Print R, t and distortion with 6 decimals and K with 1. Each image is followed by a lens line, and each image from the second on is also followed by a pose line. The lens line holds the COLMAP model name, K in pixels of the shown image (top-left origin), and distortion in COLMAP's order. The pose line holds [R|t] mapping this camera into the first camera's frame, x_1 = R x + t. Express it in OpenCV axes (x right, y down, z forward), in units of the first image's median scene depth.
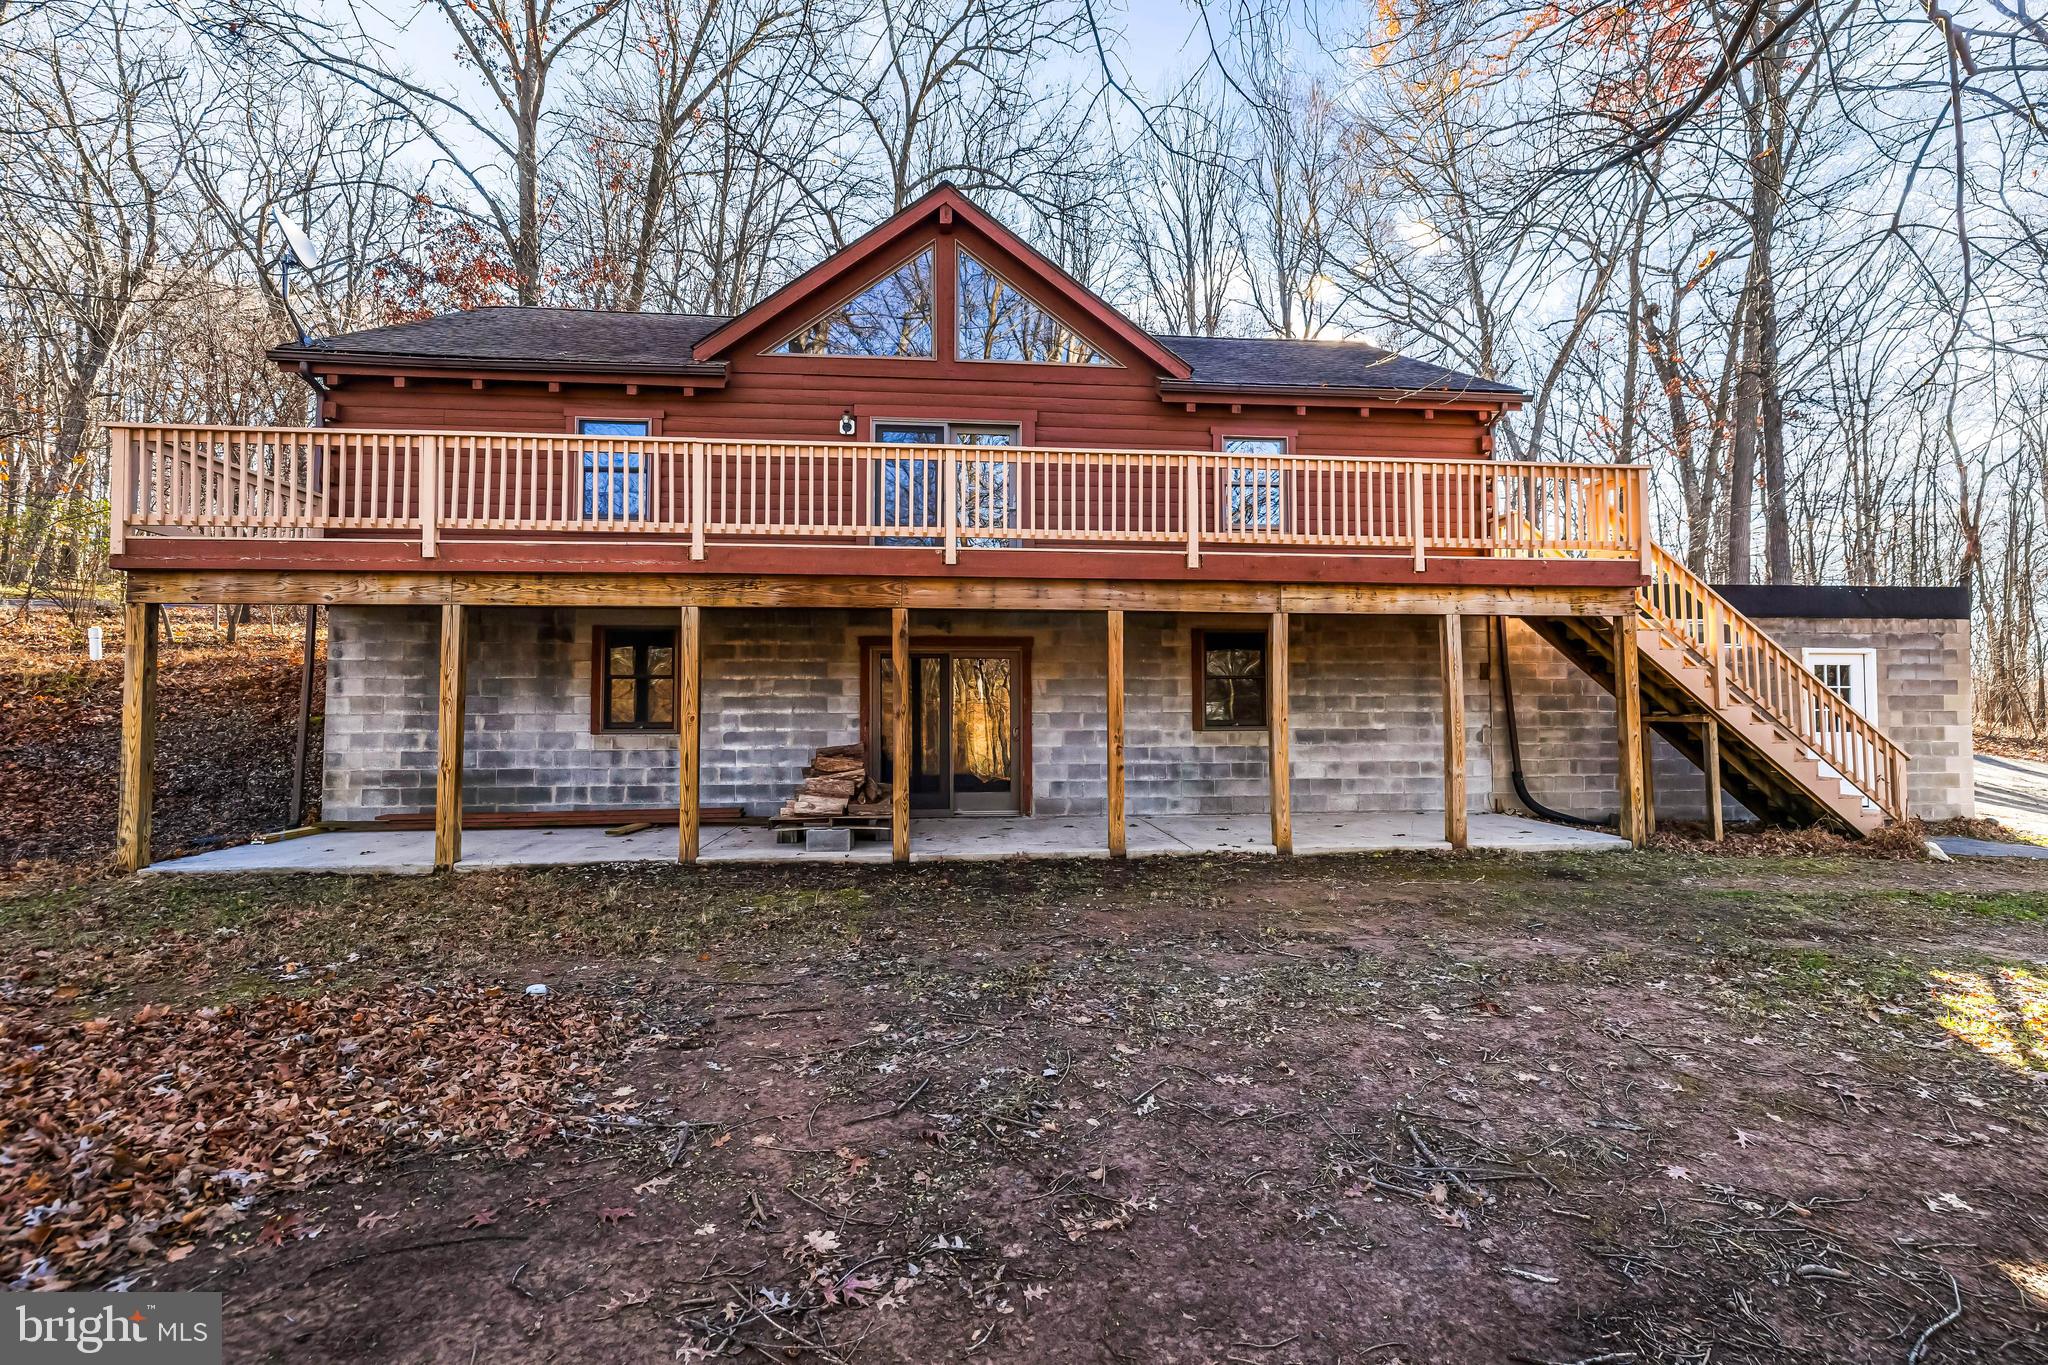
lens RADIAL K [[893.1, 0, 1029.7], [0, 893.1, 681.2], [0, 0, 1]] dist [0.005431, 0.000143]
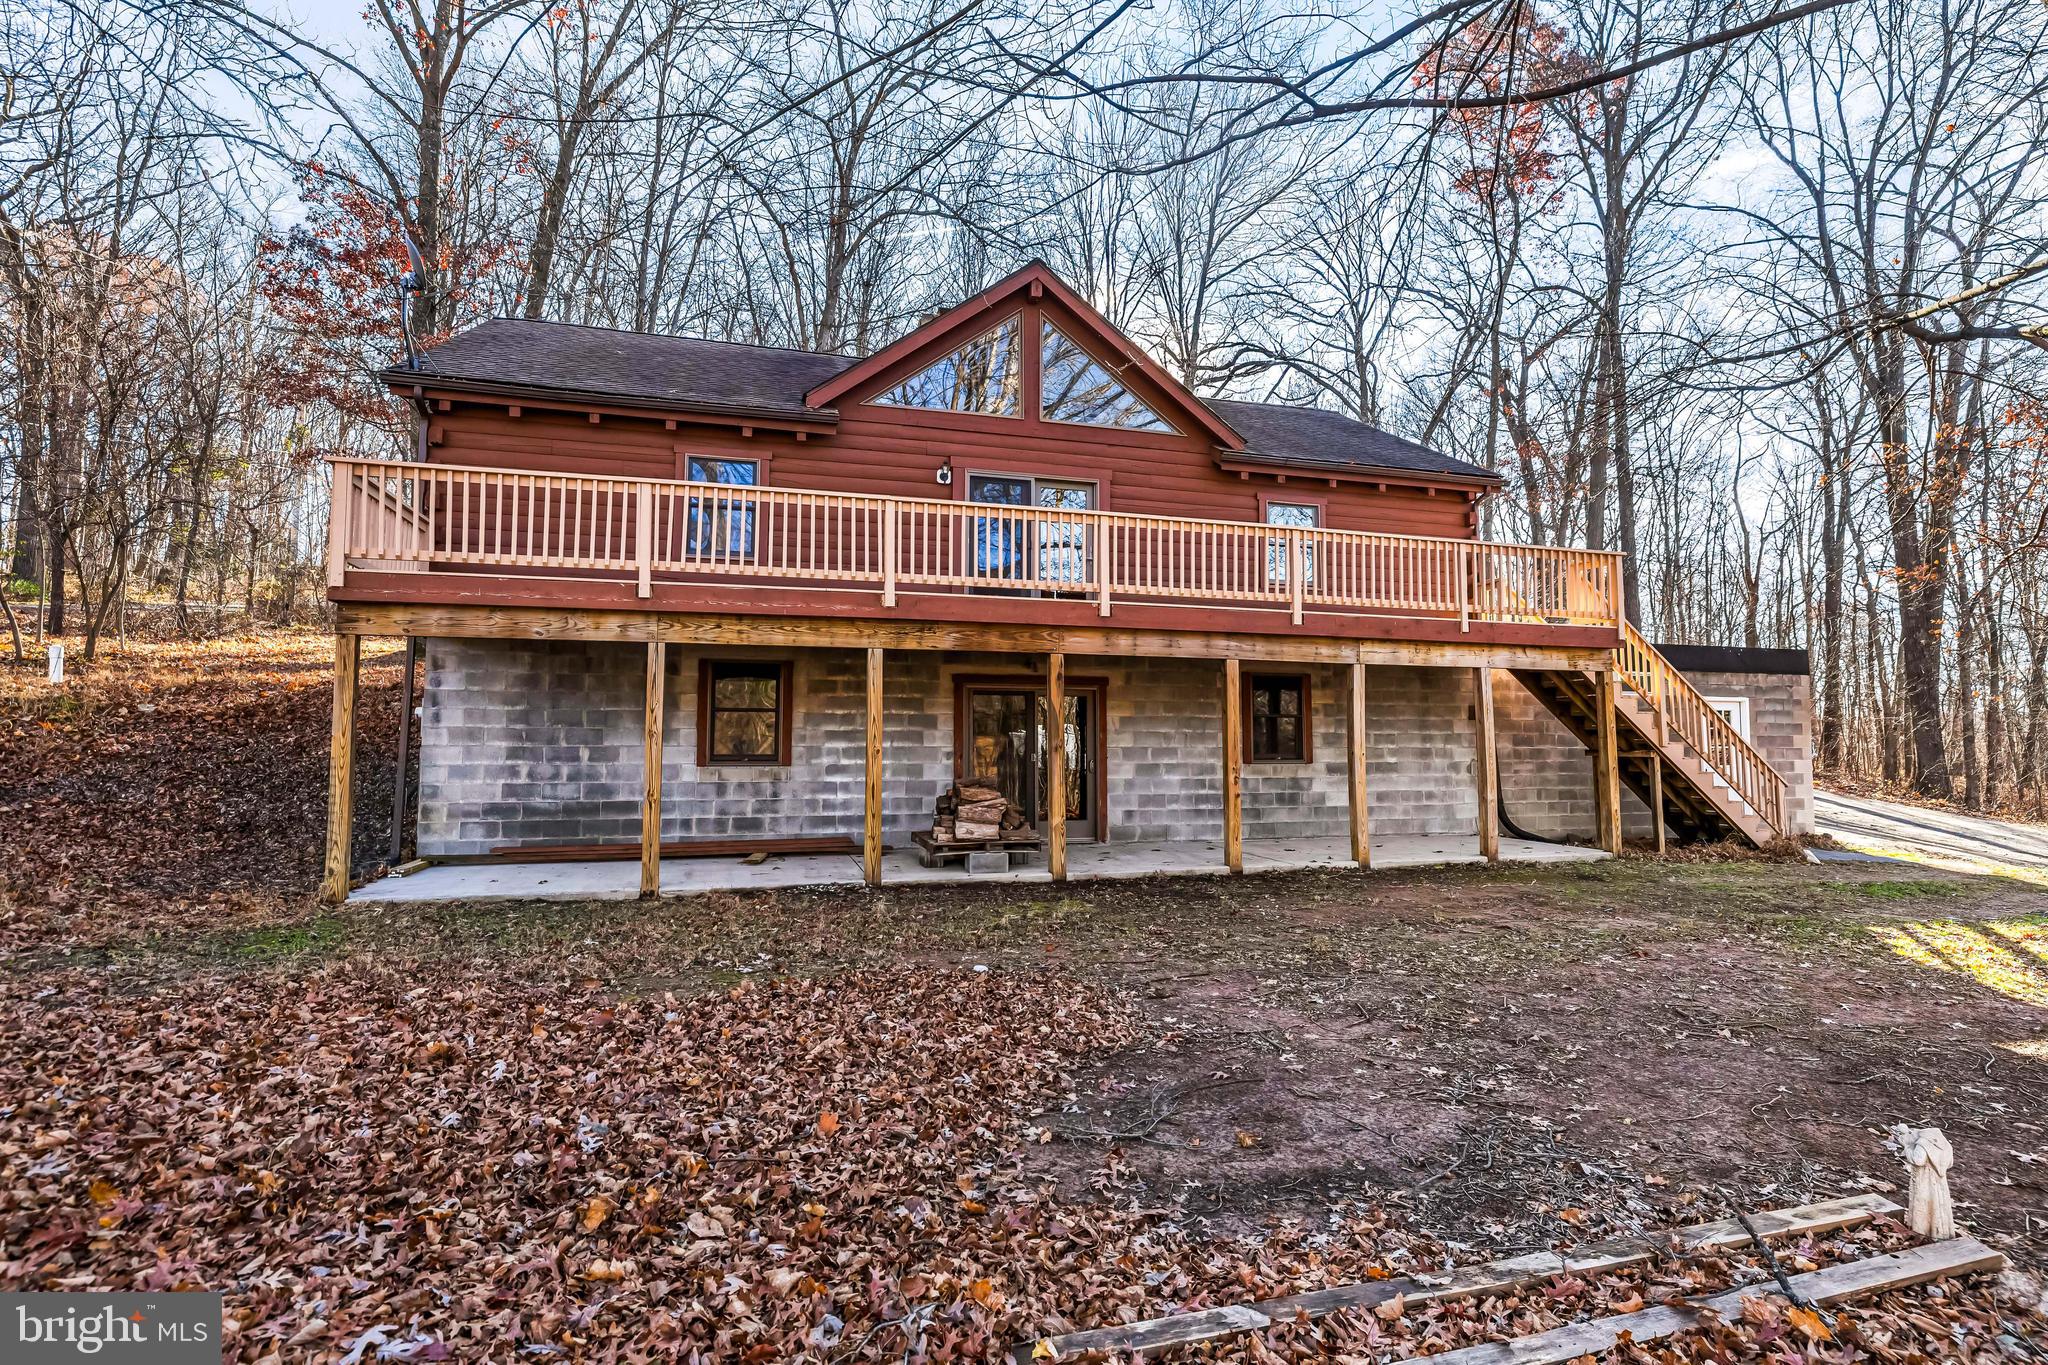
lens RADIAL K [[990.8, 0, 1017.3], [0, 990.8, 680.6], [0, 0, 1]] dist [-0.005670, 0.001602]
pose [[0.982262, 0.017205, 0.186723, -0.355024], [-0.011754, 0.999473, -0.030259, -0.008228], [-0.187145, 0.027527, 0.981946, -0.177048]]
